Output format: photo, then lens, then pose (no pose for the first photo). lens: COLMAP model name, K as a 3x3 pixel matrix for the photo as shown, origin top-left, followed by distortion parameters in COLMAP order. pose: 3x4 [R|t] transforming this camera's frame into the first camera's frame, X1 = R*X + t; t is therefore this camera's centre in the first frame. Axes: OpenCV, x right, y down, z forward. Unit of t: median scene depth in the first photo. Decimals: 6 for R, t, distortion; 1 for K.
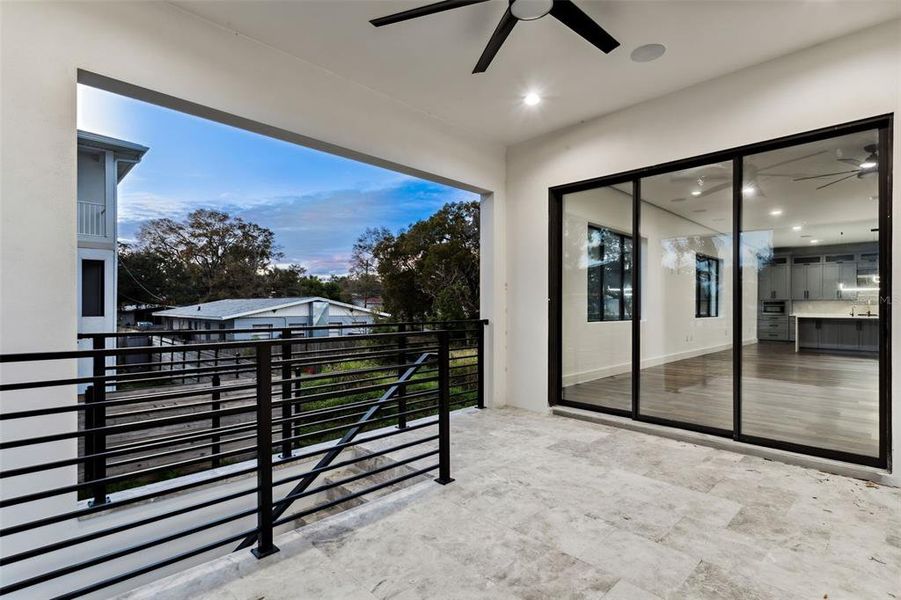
lens RADIAL K [[440.8, 0, 454.5], [0, 440.8, 303.6], [0, 0, 1]] dist [-0.004927, -0.000394]
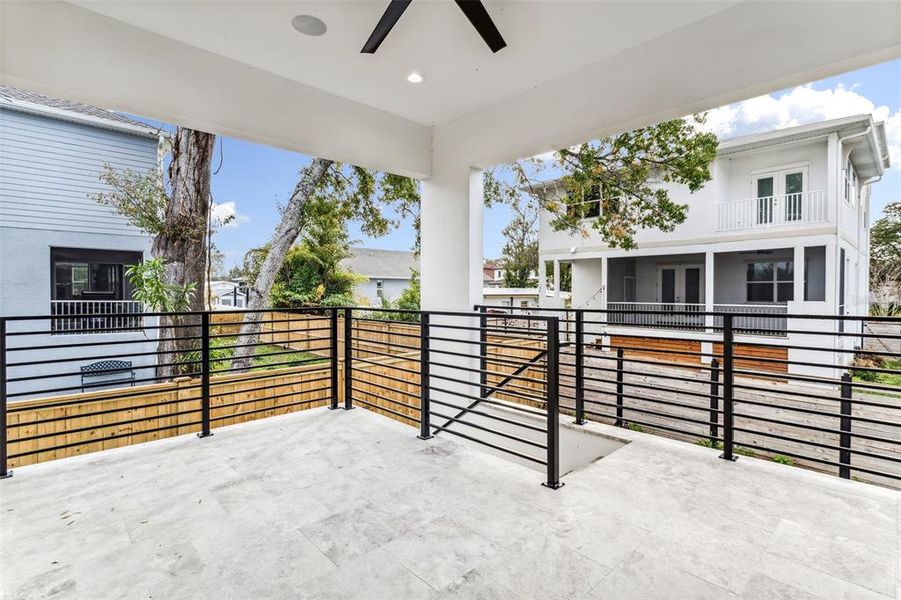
lens RADIAL K [[440.8, 0, 454.8], [0, 440.8, 298.2], [0, 0, 1]] dist [-0.004927, -0.000394]
pose [[-0.037534, 0.004484, -0.999285, 0.984200], [0.003782, 0.999983, 0.004345, 0.029630], [0.999288, -0.003617, -0.037550, 0.963140]]
